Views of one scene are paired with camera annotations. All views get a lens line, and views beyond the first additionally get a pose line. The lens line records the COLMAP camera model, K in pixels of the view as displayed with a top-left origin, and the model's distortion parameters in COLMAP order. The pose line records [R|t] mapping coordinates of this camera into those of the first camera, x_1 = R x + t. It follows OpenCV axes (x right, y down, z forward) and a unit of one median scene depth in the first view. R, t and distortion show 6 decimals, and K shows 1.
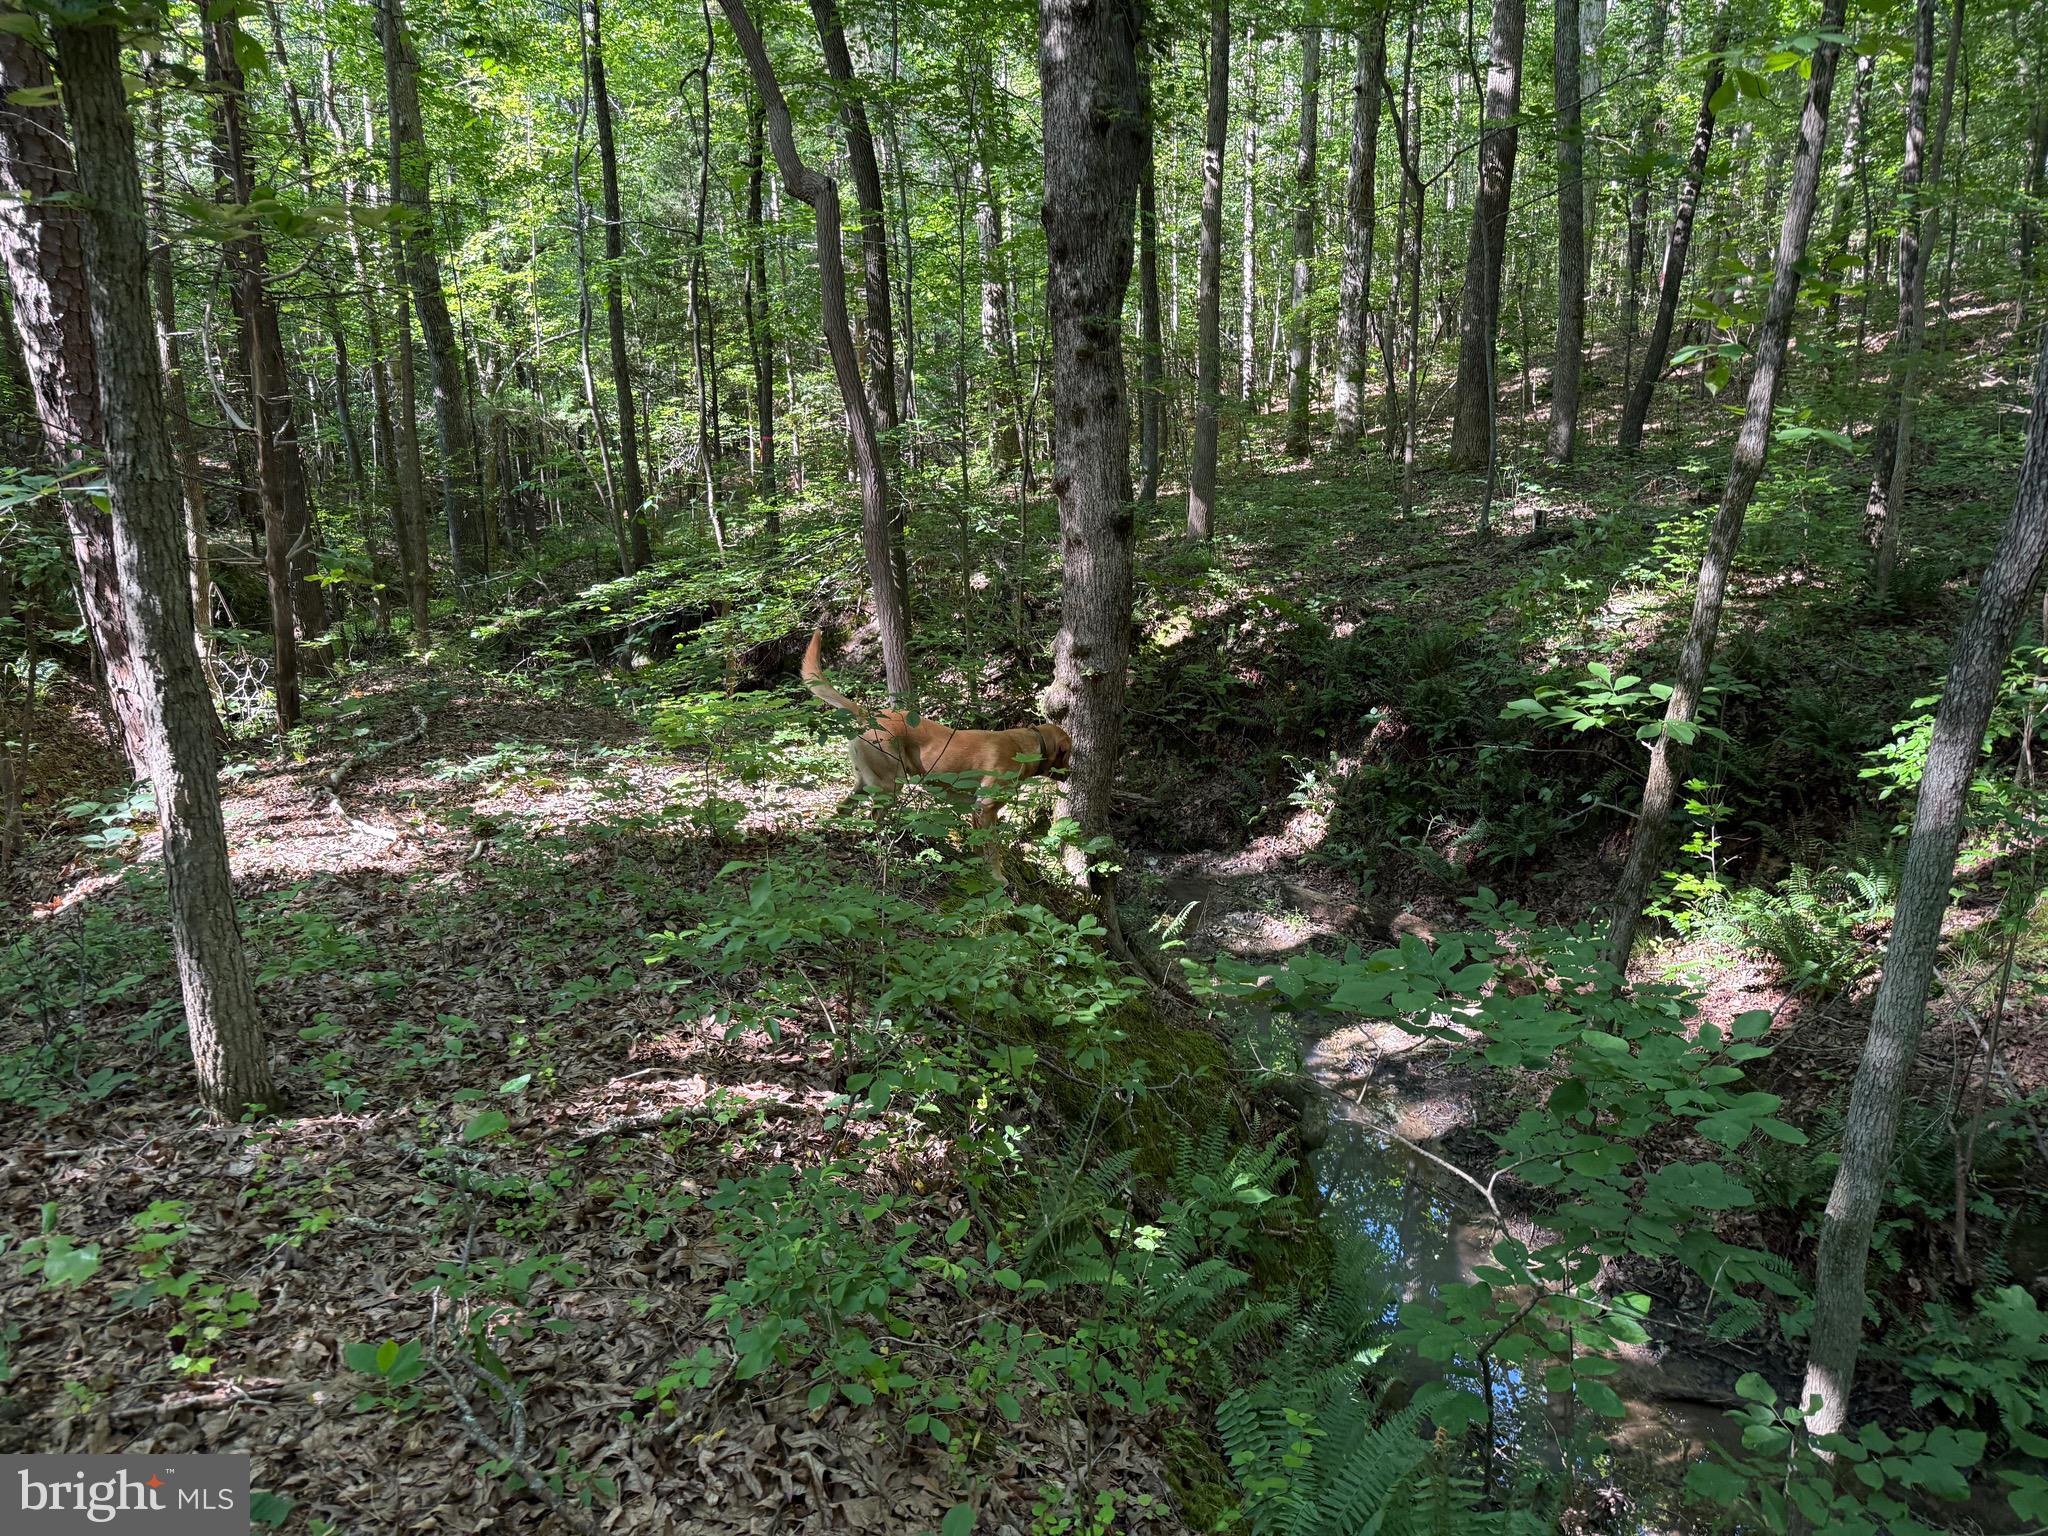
lens RADIAL K [[1431.7, 0, 1024.0], [0, 1431.7, 768.0], [0, 0, 1]] dist [0.012067, -0.001217]
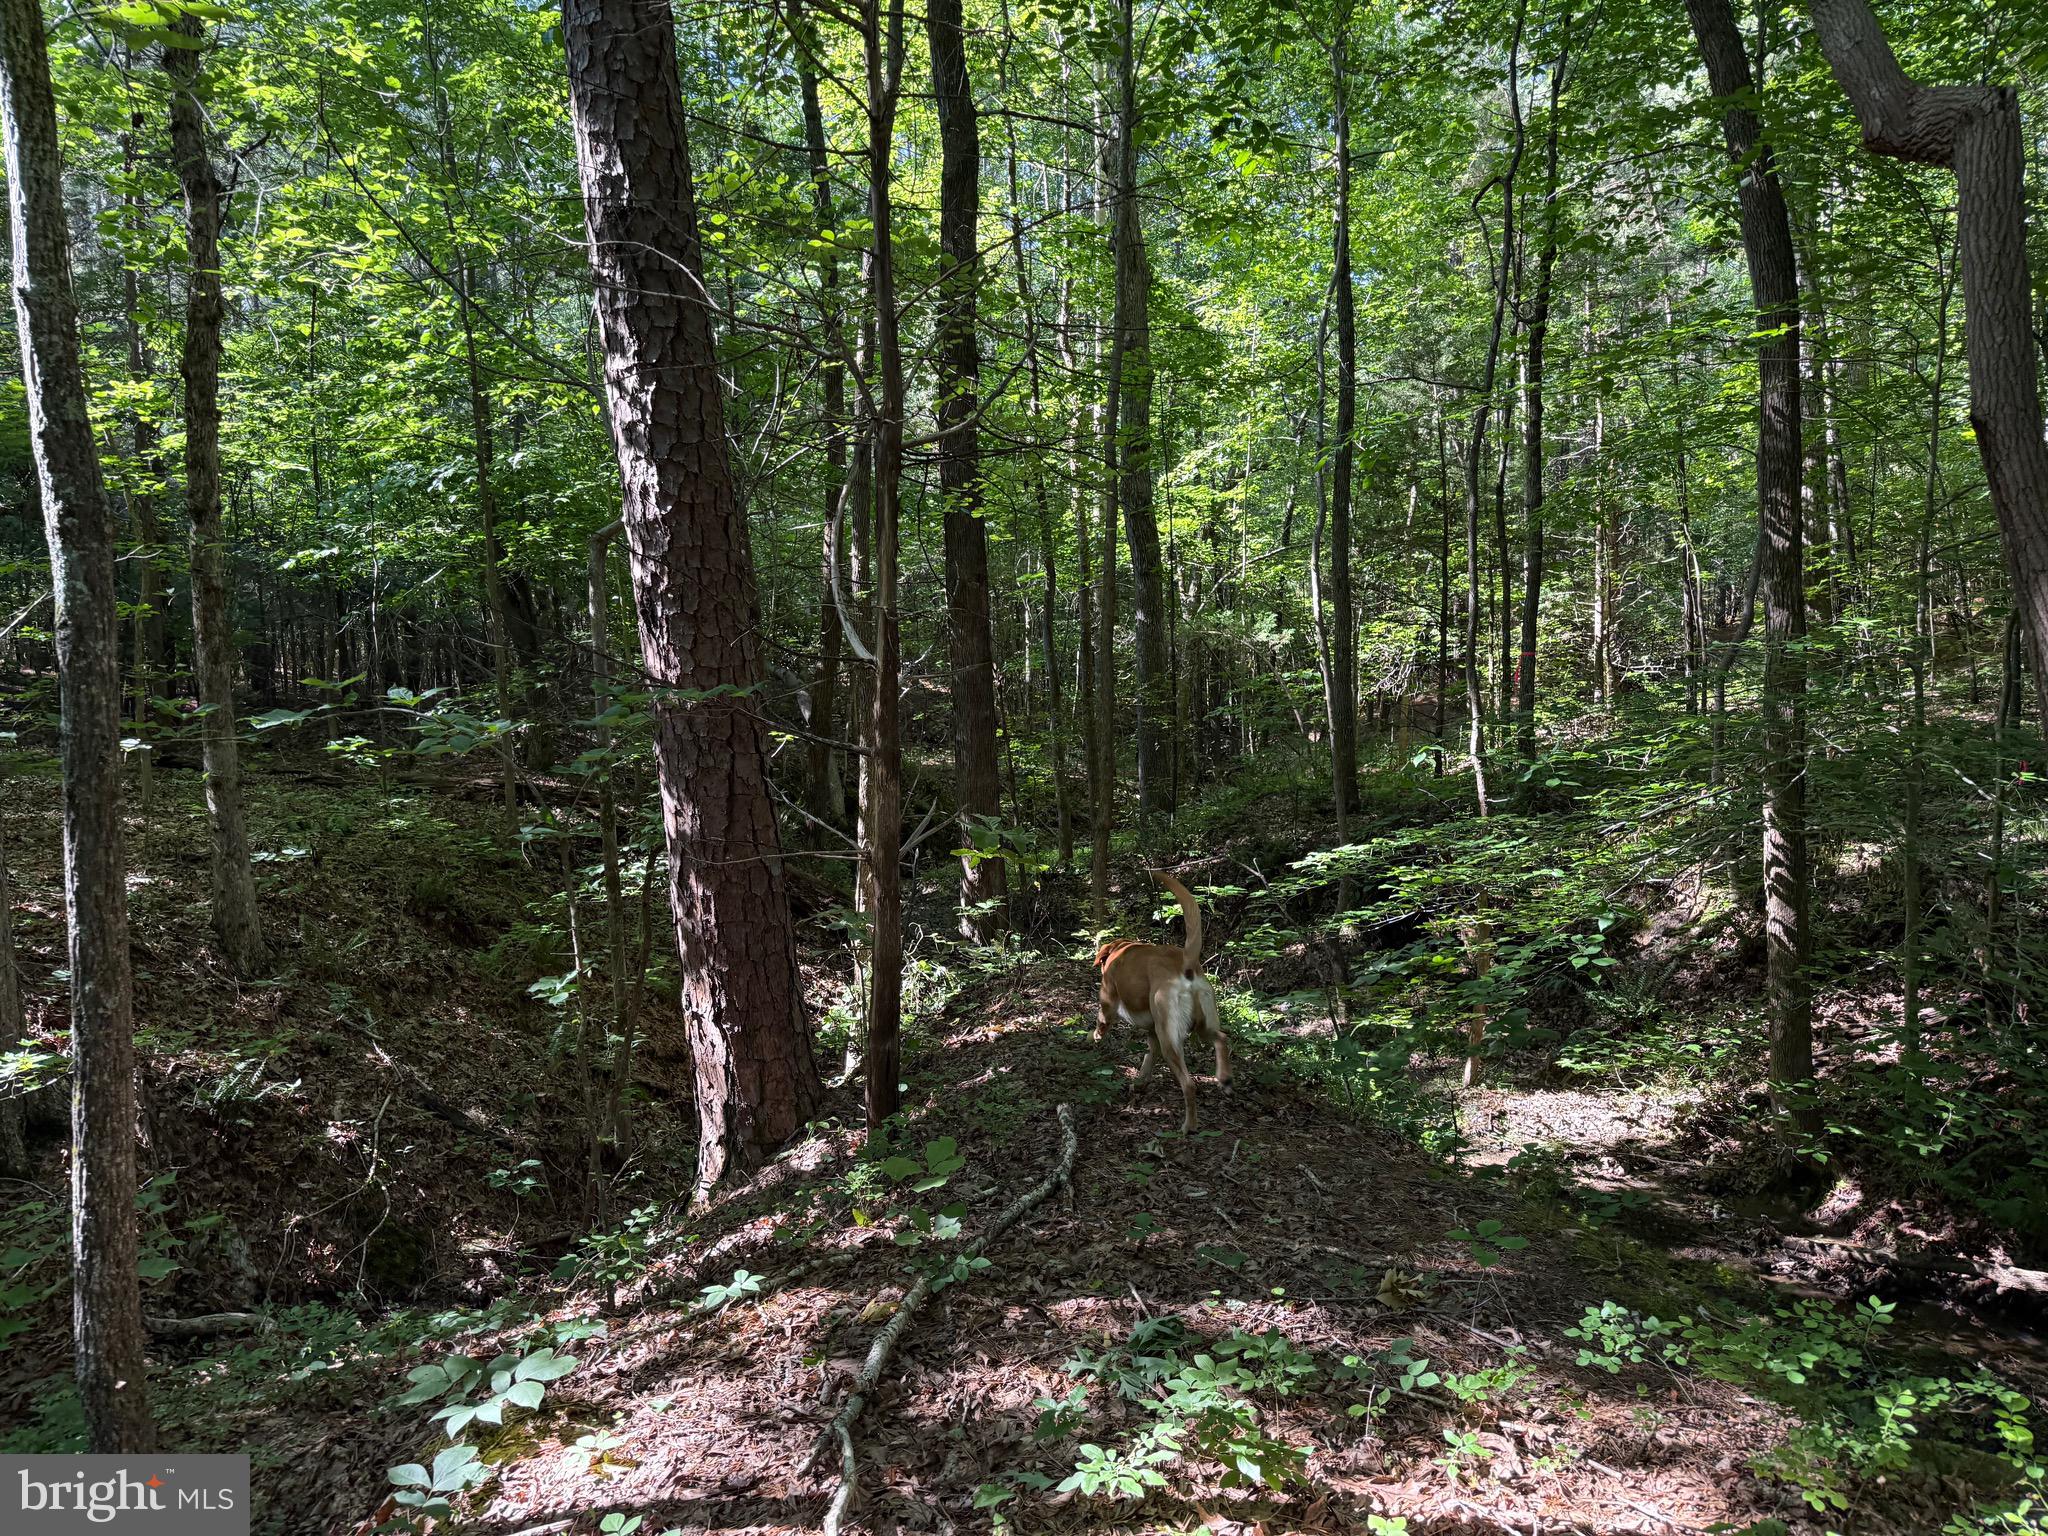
lens RADIAL K [[1421.8, 0, 1024.0], [0, 1421.8, 768.0], [0, 0, 1]] dist [0.154088, -0.000153]
pose [[0.897103, 0.023335, -0.441205, -0.103822], [-0.088887, 0.987719, -0.128493, -0.060890], [0.432788, 0.154489, 0.888160, 0.257747]]
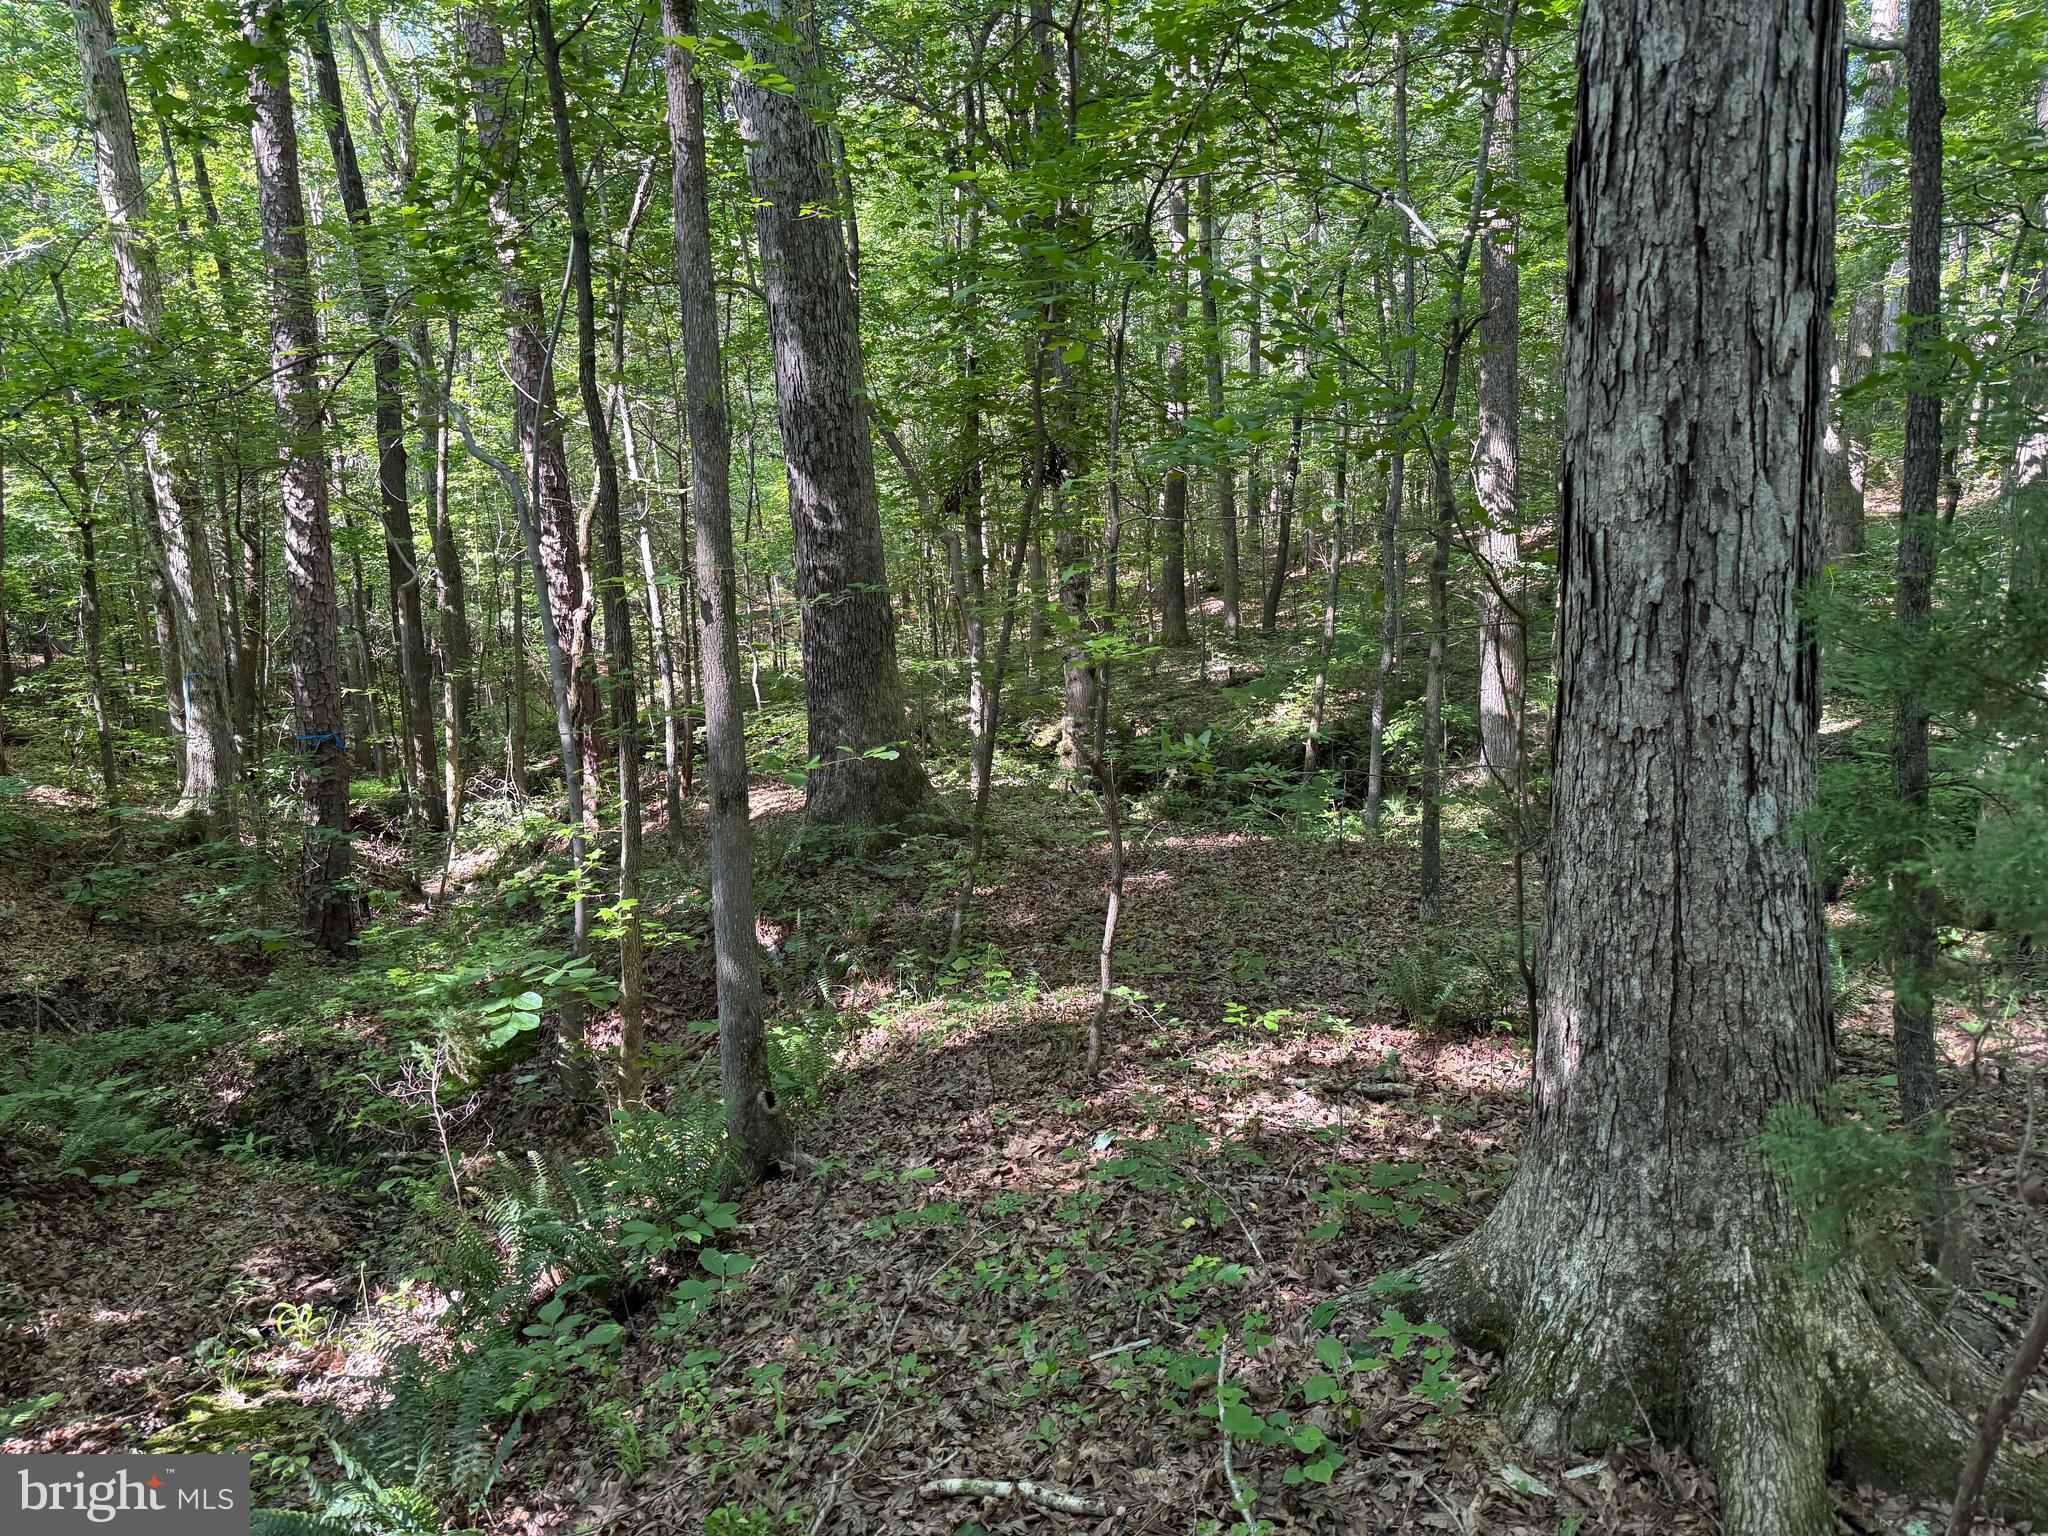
lens RADIAL K [[1421.8, 0, 1024.0], [0, 1421.8, 768.0], [0, 0, 1]] dist [0.154088, -0.000153]
pose [[0.971966, -0.048722, 0.230016, -0.303979], [0.076799, 0.990423, -0.114733, 0.129260], [-0.222224, 0.129182, 0.966400, -0.642125]]
